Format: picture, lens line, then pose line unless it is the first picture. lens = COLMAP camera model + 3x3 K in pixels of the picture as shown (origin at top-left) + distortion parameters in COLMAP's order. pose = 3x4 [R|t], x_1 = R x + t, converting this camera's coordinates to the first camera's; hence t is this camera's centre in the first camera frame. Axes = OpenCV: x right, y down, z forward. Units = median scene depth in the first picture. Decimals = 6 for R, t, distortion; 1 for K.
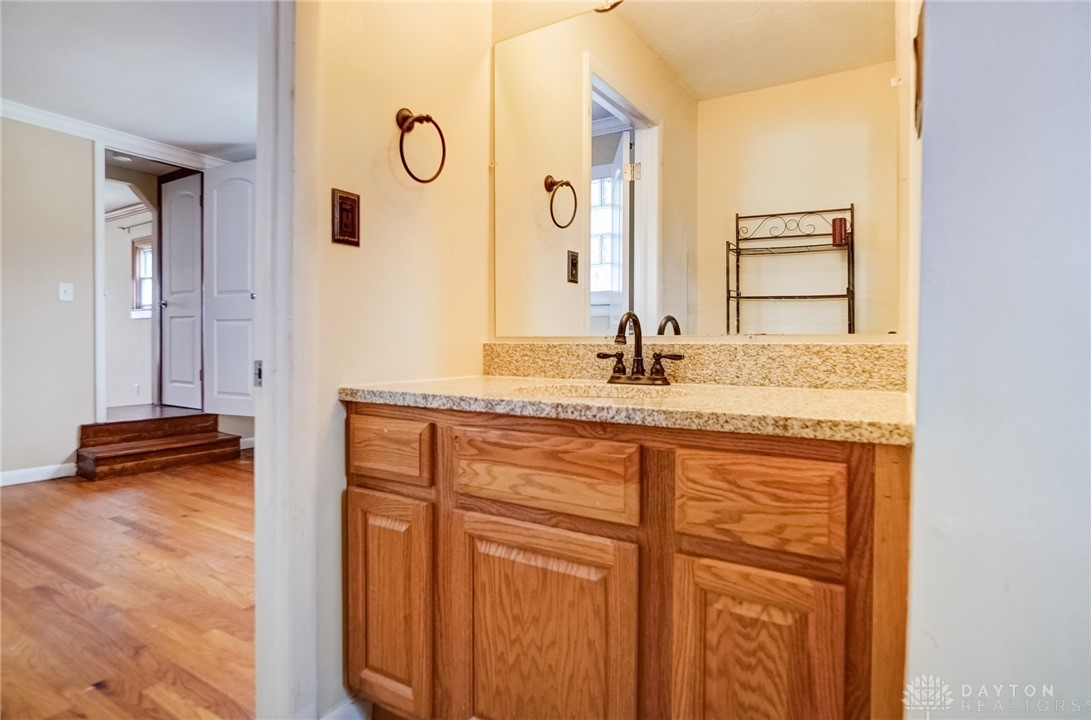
lens RADIAL K [[579.5, 0, 545.7], [0, 579.5, 335.8], [0, 0, 1]] dist [0.001817, 0.000024]
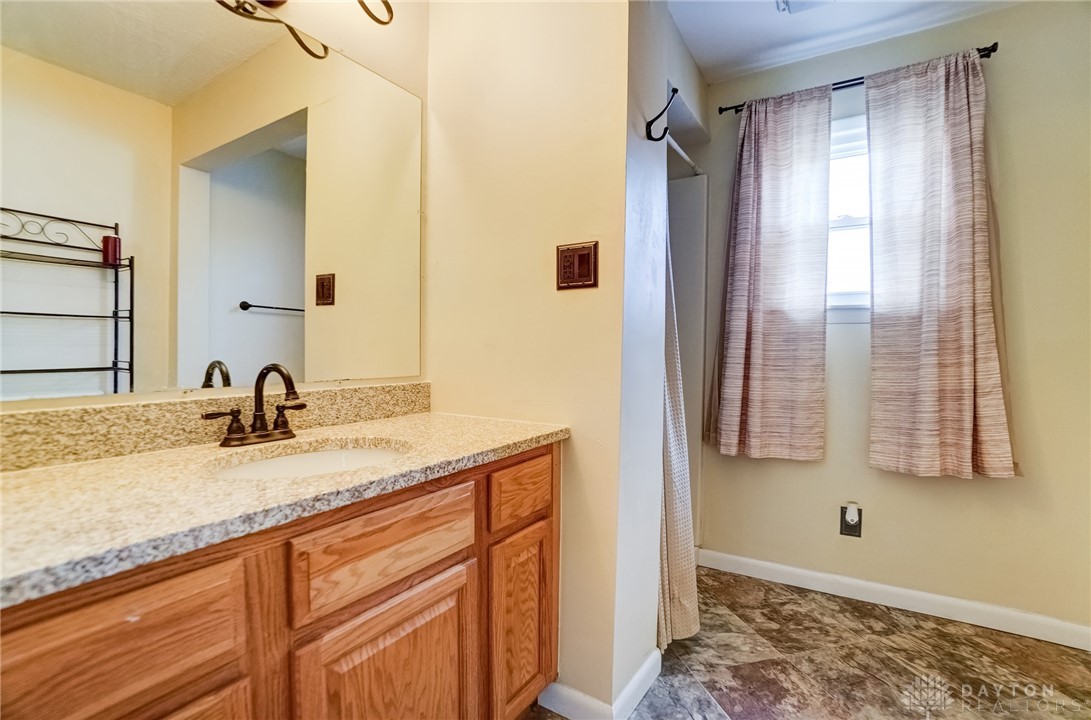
lens RADIAL K [[502.1, 0, 545.5], [0, 502.1, 360.0], [0, 0, 1]] dist [-0.014270, 0.000755]
pose [[-0.004152, -0.029108, 0.999568, -0.820726], [-0.022132, 0.999334, 0.029009, -0.101433], [-0.999746, -0.022002, -0.004794, 0.733950]]
